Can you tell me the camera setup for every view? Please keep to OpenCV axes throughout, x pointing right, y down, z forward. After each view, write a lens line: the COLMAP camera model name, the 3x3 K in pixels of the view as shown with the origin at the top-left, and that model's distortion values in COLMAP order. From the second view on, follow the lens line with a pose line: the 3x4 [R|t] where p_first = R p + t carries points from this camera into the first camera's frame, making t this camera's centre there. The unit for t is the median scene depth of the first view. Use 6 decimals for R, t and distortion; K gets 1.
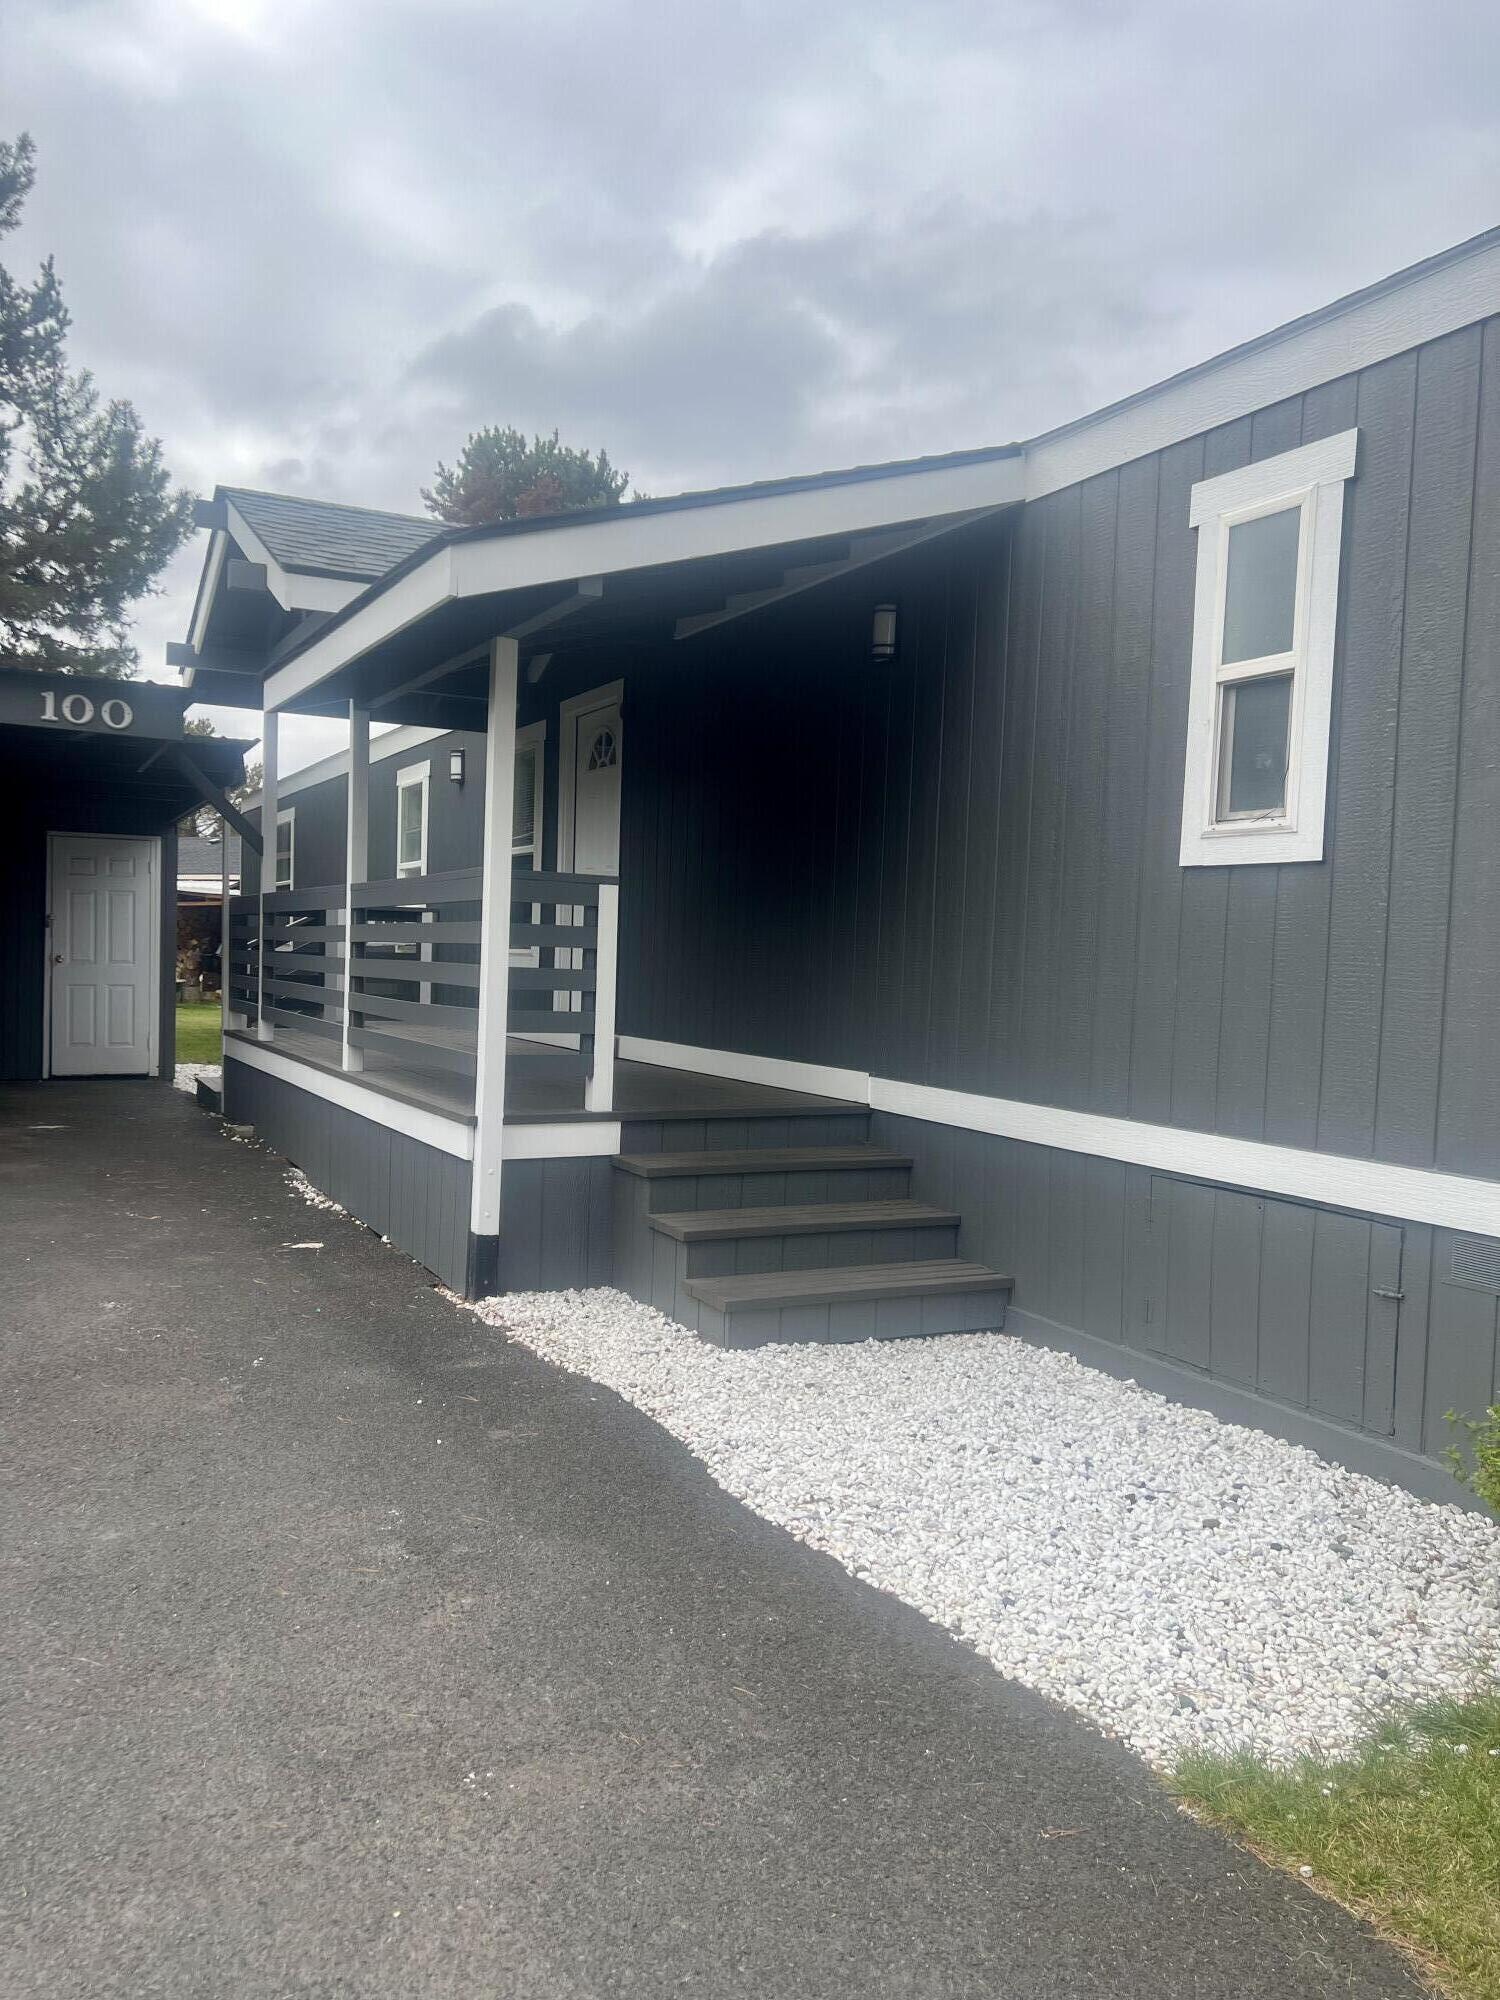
lens RADIAL K [[1495.8, 0, 743.7], [0, 1495.8, 1014.6], [0, 0, 1]] dist [0.051743, -0.058988]
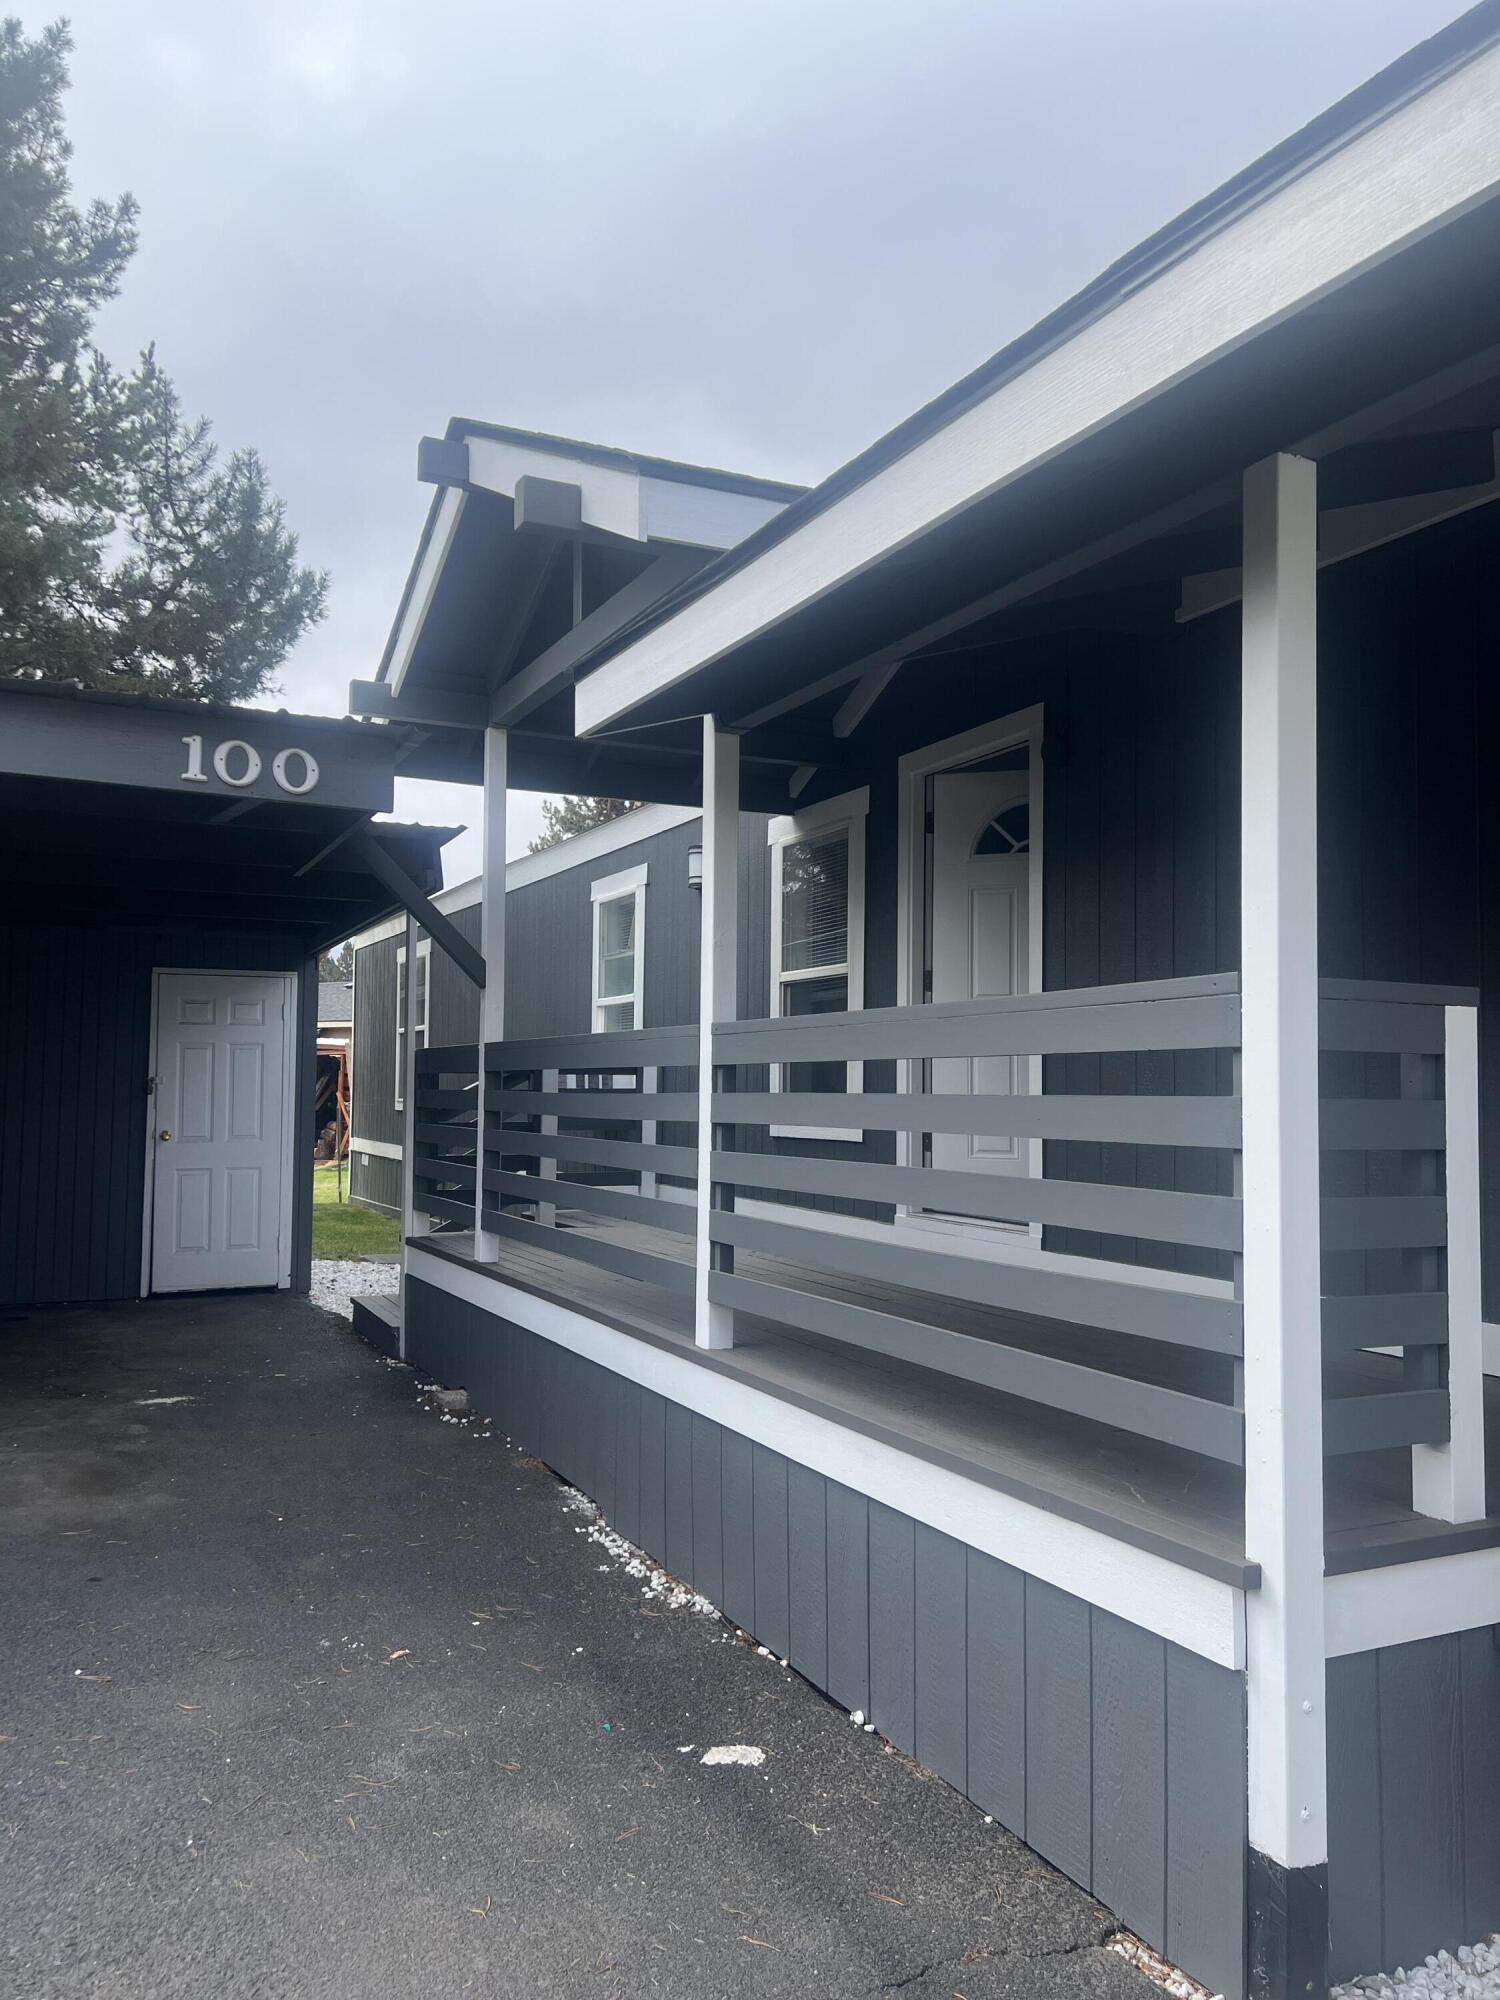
lens RADIAL K [[1495.8, 0, 762.2], [0, 1495.8, 997.5], [0, 0, 1]] dist [0.051743, -0.058988]
pose [[0.999437, -0.024176, -0.023280, -0.134703], [0.021692, 0.994589, -0.101600, -0.022097], [0.025610, 0.101038, 0.994553, 0.248551]]
